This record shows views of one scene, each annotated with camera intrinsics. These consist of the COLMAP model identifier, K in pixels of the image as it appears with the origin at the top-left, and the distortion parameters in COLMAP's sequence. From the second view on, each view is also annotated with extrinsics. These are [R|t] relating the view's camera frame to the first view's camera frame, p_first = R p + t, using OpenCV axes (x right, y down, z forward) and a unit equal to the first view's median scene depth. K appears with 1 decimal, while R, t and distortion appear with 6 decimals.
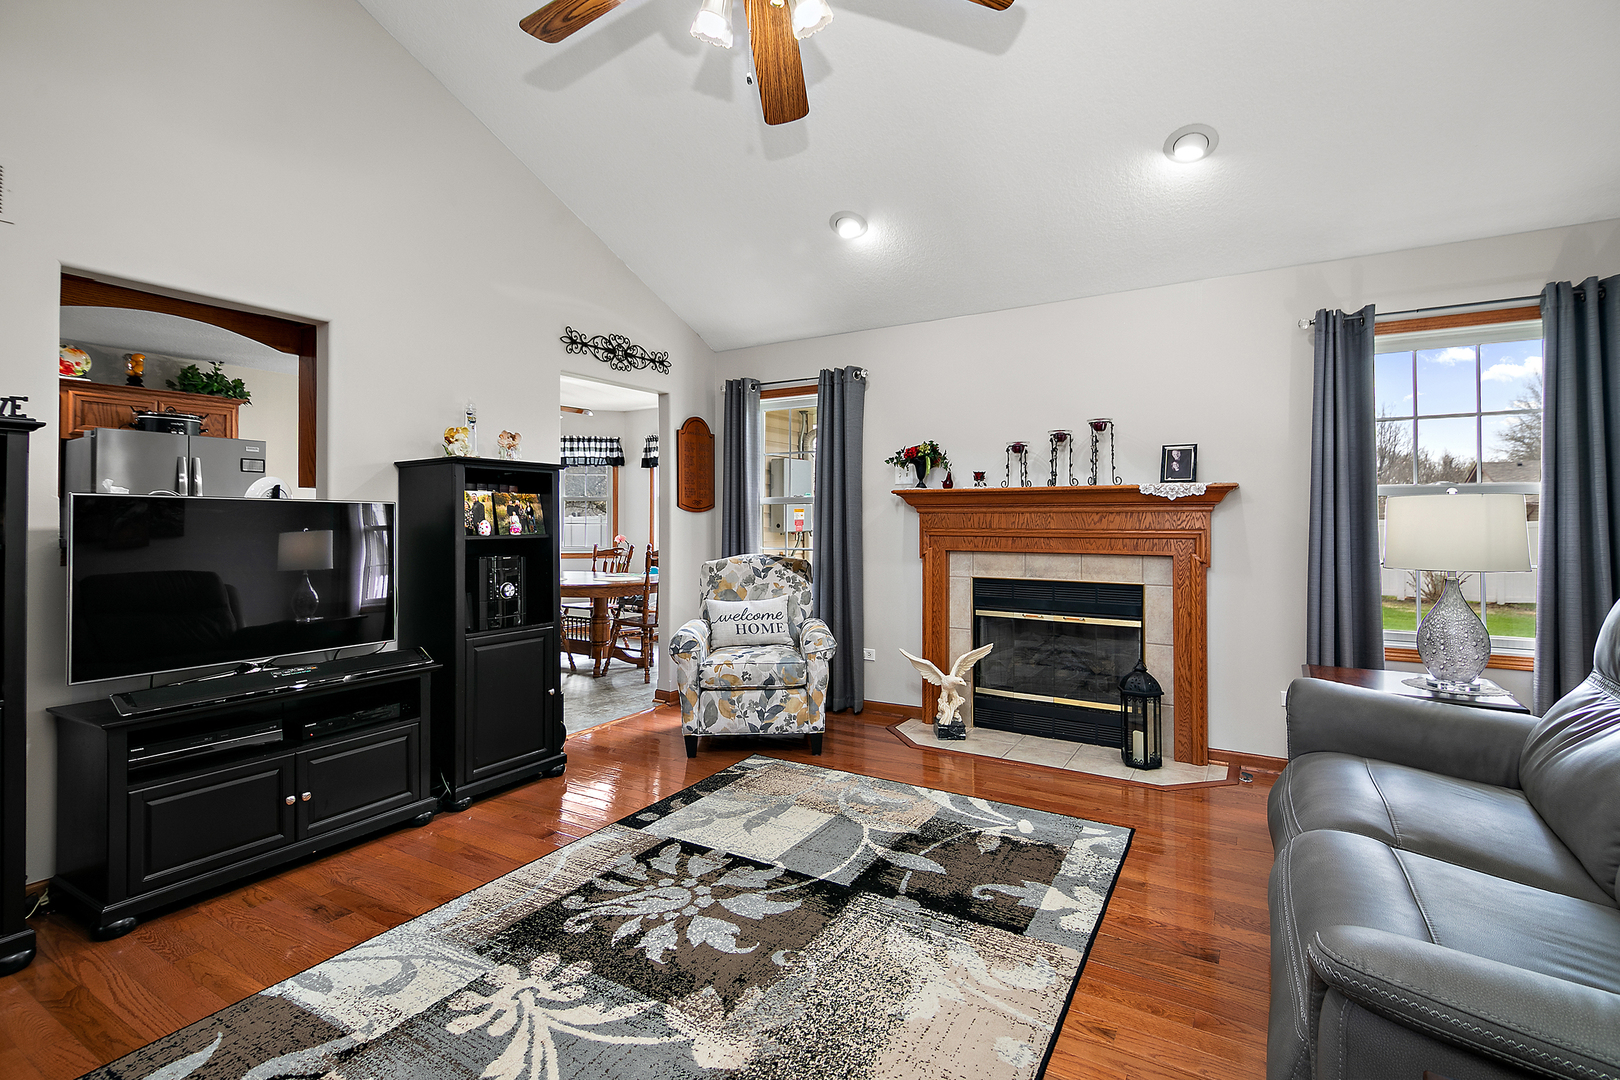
lens RADIAL K [[747.3, 0, 812.2], [0, 747.3, 509.8], [0, 0, 1]] dist [0.024739, -0.009476]
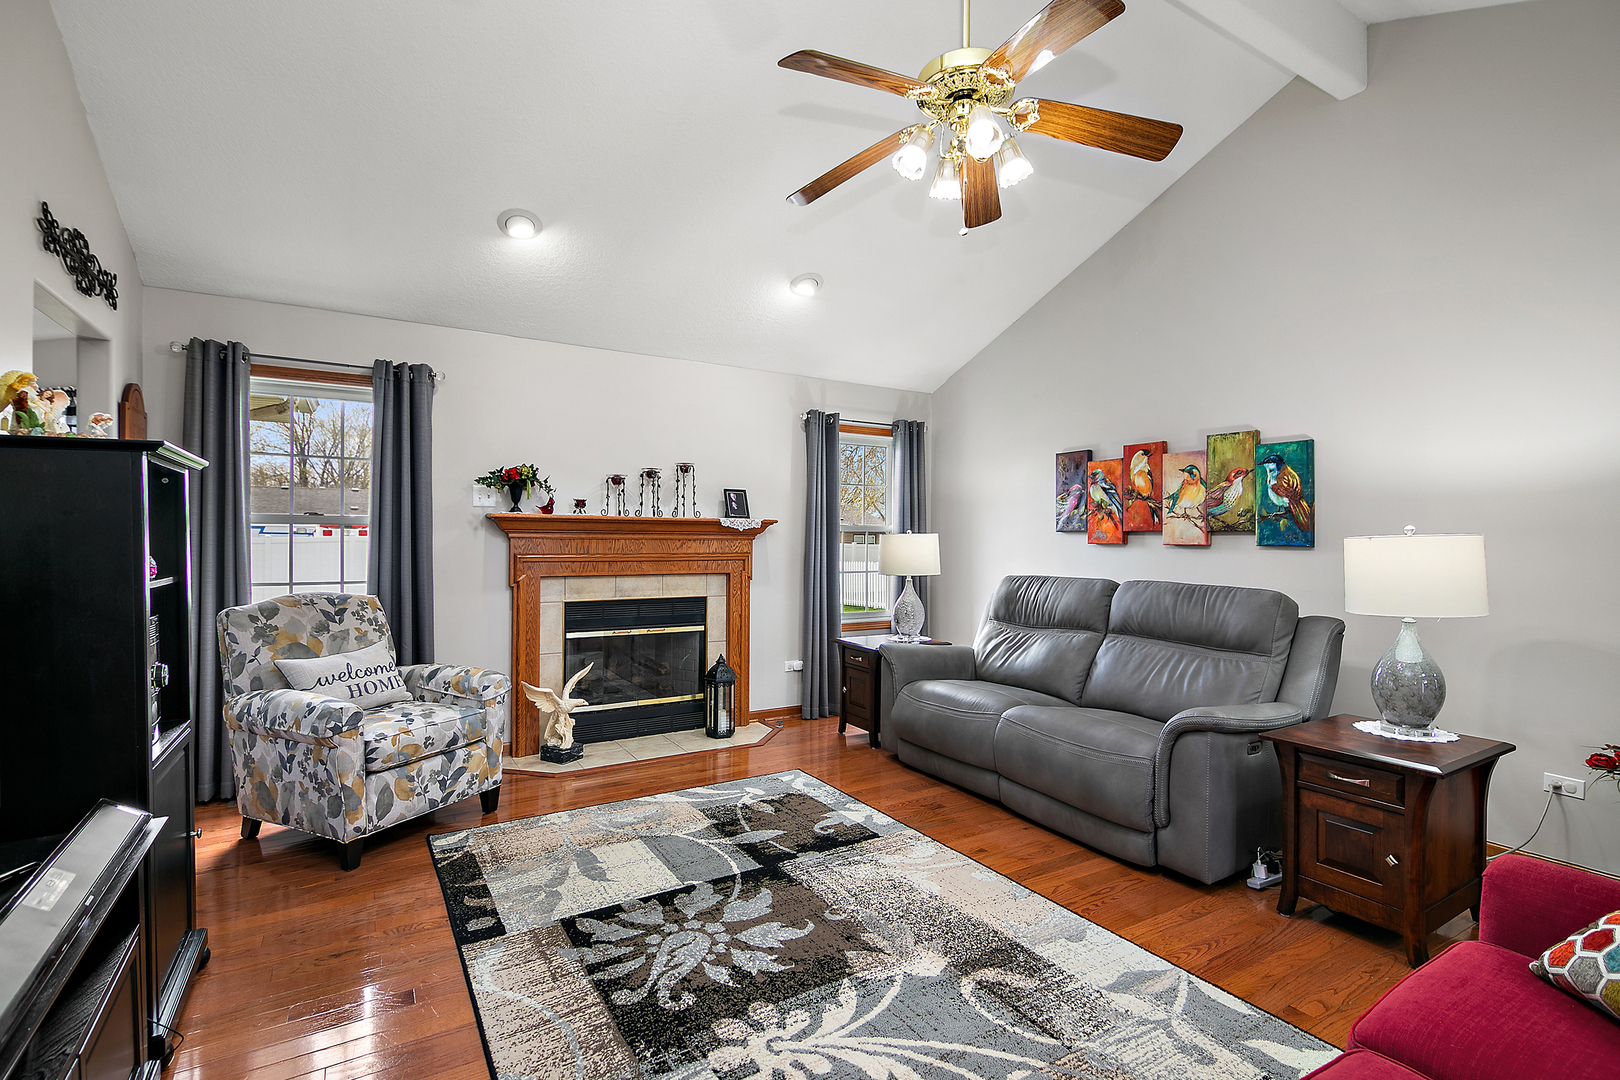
lens RADIAL K [[750.0, 0, 802.8], [0, 750.0, 533.7], [0, 0, 1]] dist [0.026534, -0.009227]
pose [[0.475472, 0.008973, 0.879685, -0.715052], [-0.017366, 0.999849, -0.000812, -0.009986], [-0.879559, -0.014890, 0.475556, 0.300997]]
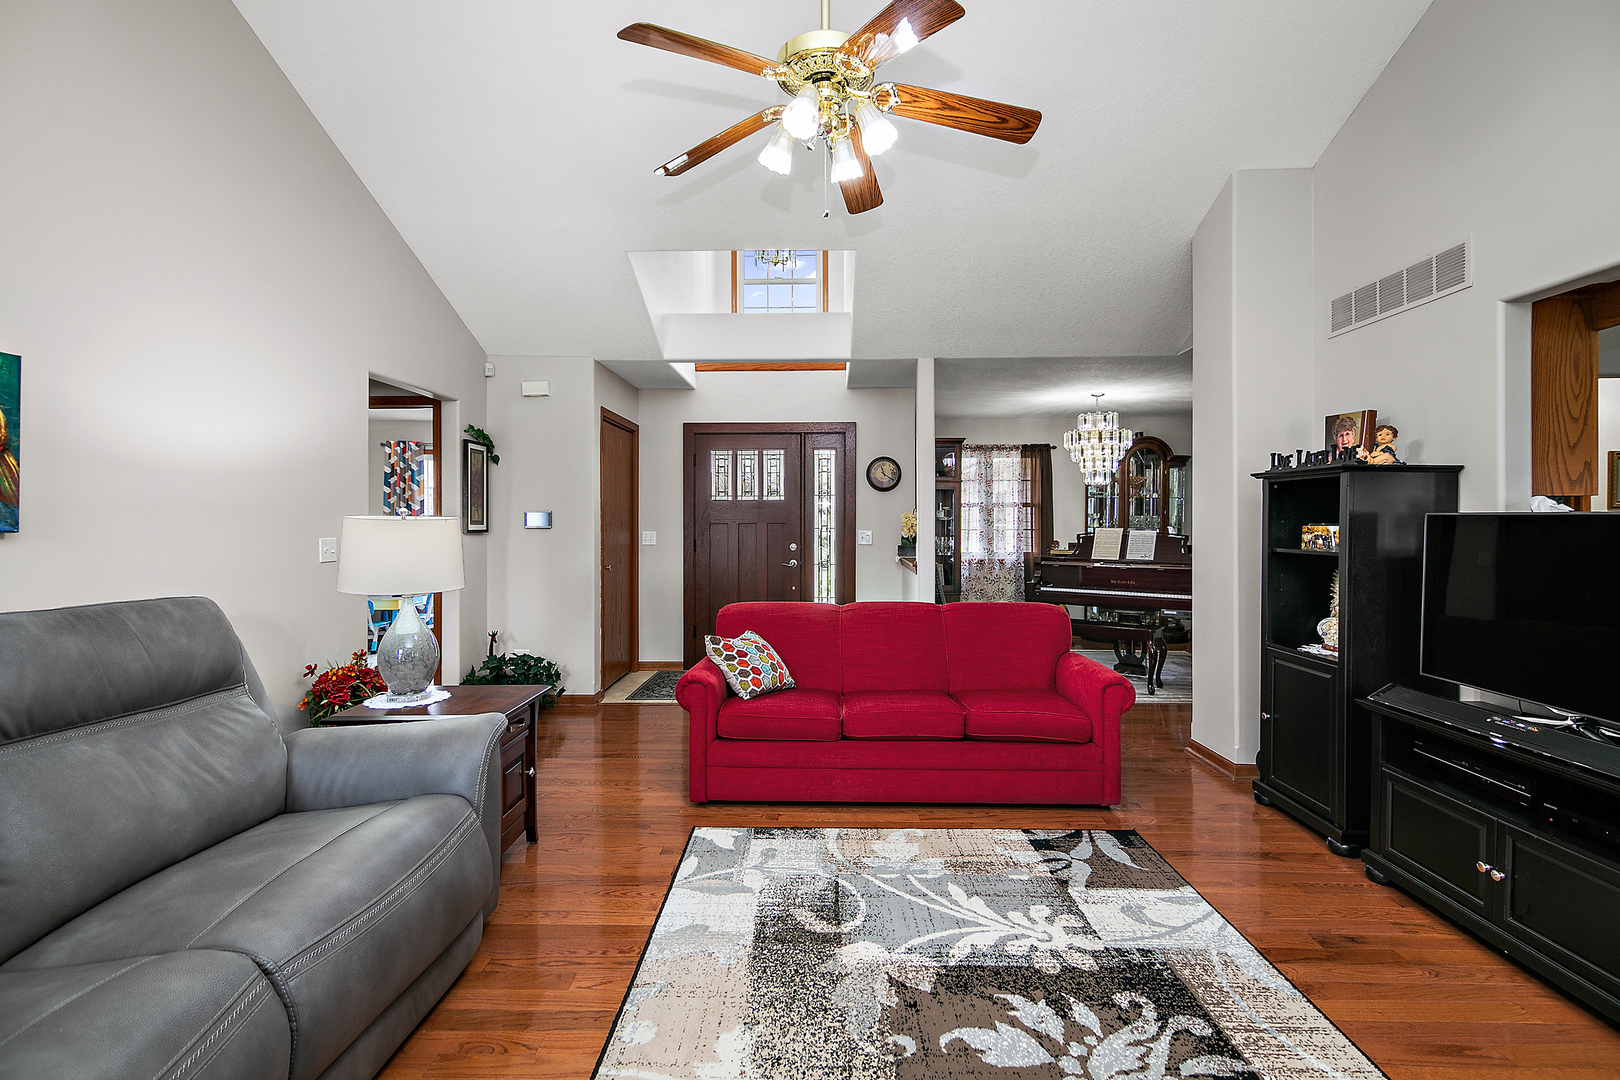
lens RADIAL K [[747.3, 0, 812.2], [0, 747.3, 509.8], [0, 0, 1]] dist [0.024739, -0.009476]
pose [[-0.865096, -0.004886, -0.501582, 0.311656], [0.007509, 0.999714, -0.022690, -0.003784], [0.501550, -0.023396, -0.864812, 1.083384]]
